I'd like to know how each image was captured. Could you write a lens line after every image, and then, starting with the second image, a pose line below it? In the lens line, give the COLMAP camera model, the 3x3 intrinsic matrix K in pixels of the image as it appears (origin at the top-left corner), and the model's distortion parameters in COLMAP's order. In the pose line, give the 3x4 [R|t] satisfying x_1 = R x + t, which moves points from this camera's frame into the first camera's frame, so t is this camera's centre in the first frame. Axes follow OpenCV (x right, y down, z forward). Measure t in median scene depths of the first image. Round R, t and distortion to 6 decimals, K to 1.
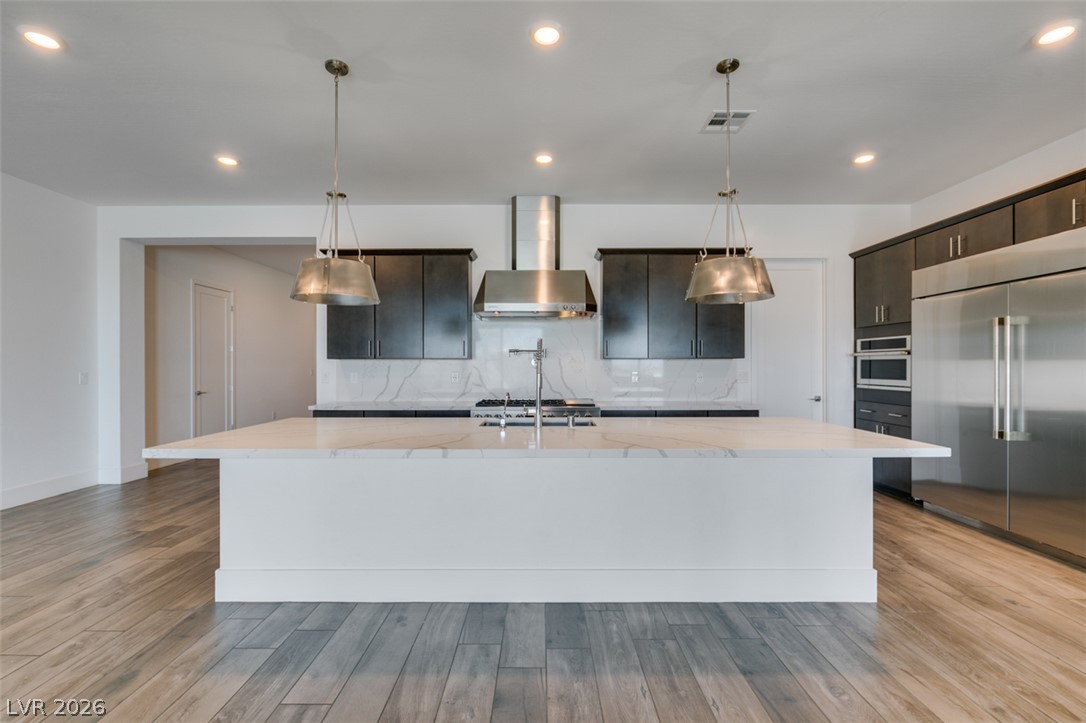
lens RADIAL K [[485.9, 0, 541.4], [0, 485.9, 364.9], [0, 0, 1]] dist [-0.002130, -0.000431]
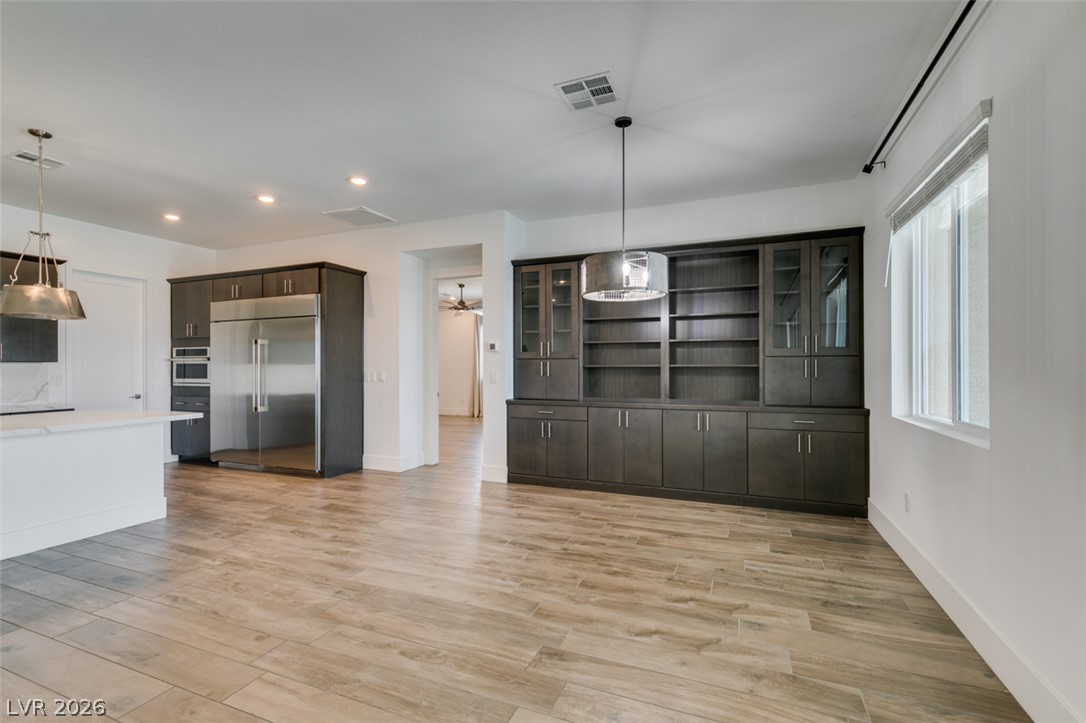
lens RADIAL K [[486.4, 0, 542.4], [0, 486.4, 365.9], [0, 0, 1]] dist [0.002408, -0.000149]
pose [[0.381907, 0.000687, 0.924201, -0.190108], [0.001785, 0.999997, -0.001481, -0.001660], [-0.924199, 0.002215, 0.381905, -0.453237]]
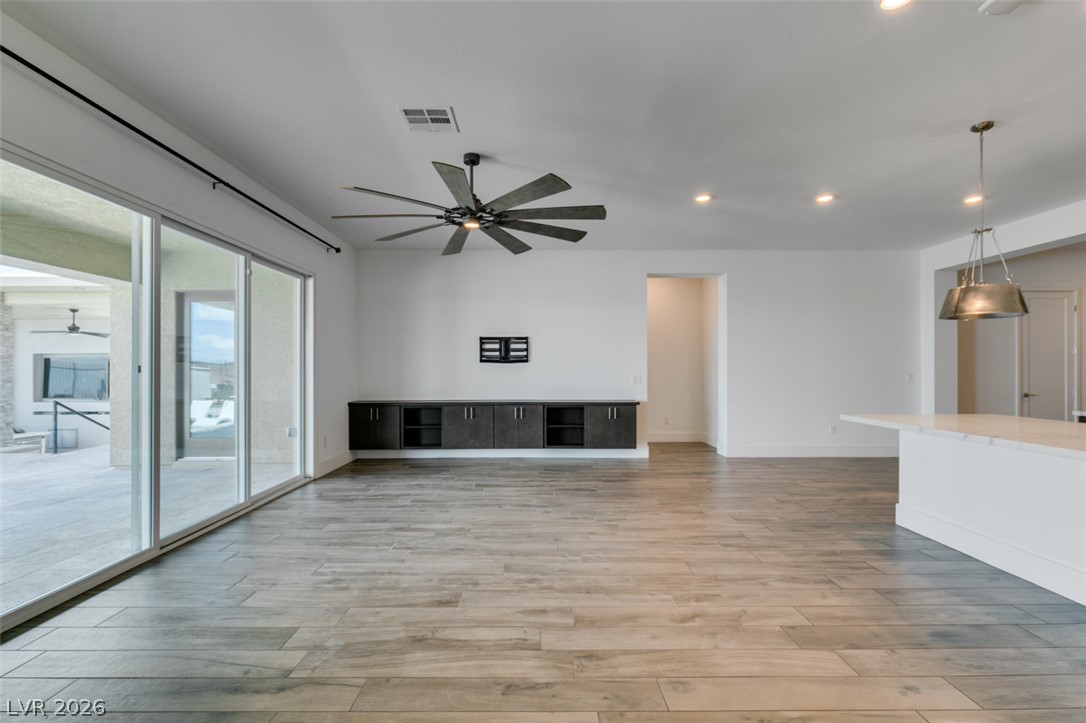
lens RADIAL K [[487.8, 0, 541.2], [0, 487.8, 366.1], [0, 0, 1]] dist [-0.002011, 0.000103]
pose [[0.009783, -0.006233, -0.999933, 0.516901], [0.002210, 0.999978, -0.006212, -0.001069], [0.999950, -0.002149, 0.009796, -0.079622]]
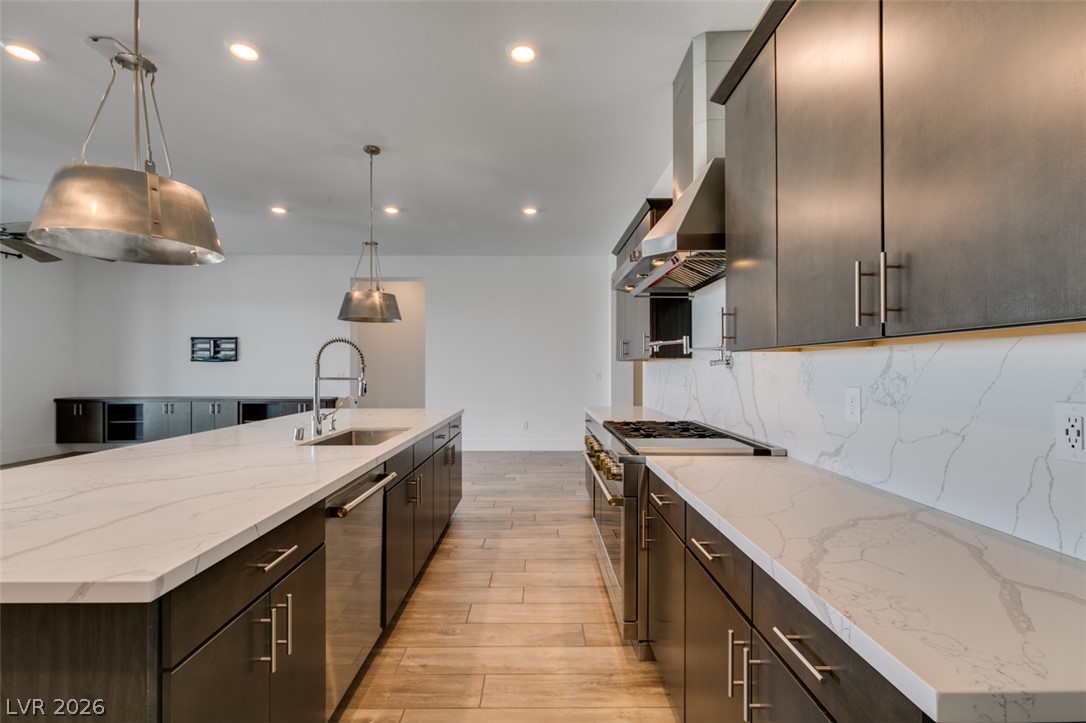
lens RADIAL K [[487.8, 0, 541.2], [0, 487.8, 366.1], [0, 0, 1]] dist [-0.002011, 0.000103]
pose [[0.012476, -0.001868, -0.999920, 0.629912], [0.001573, 0.999997, -0.001848, -0.001878], [0.999921, -0.001550, 0.012479, 0.946971]]
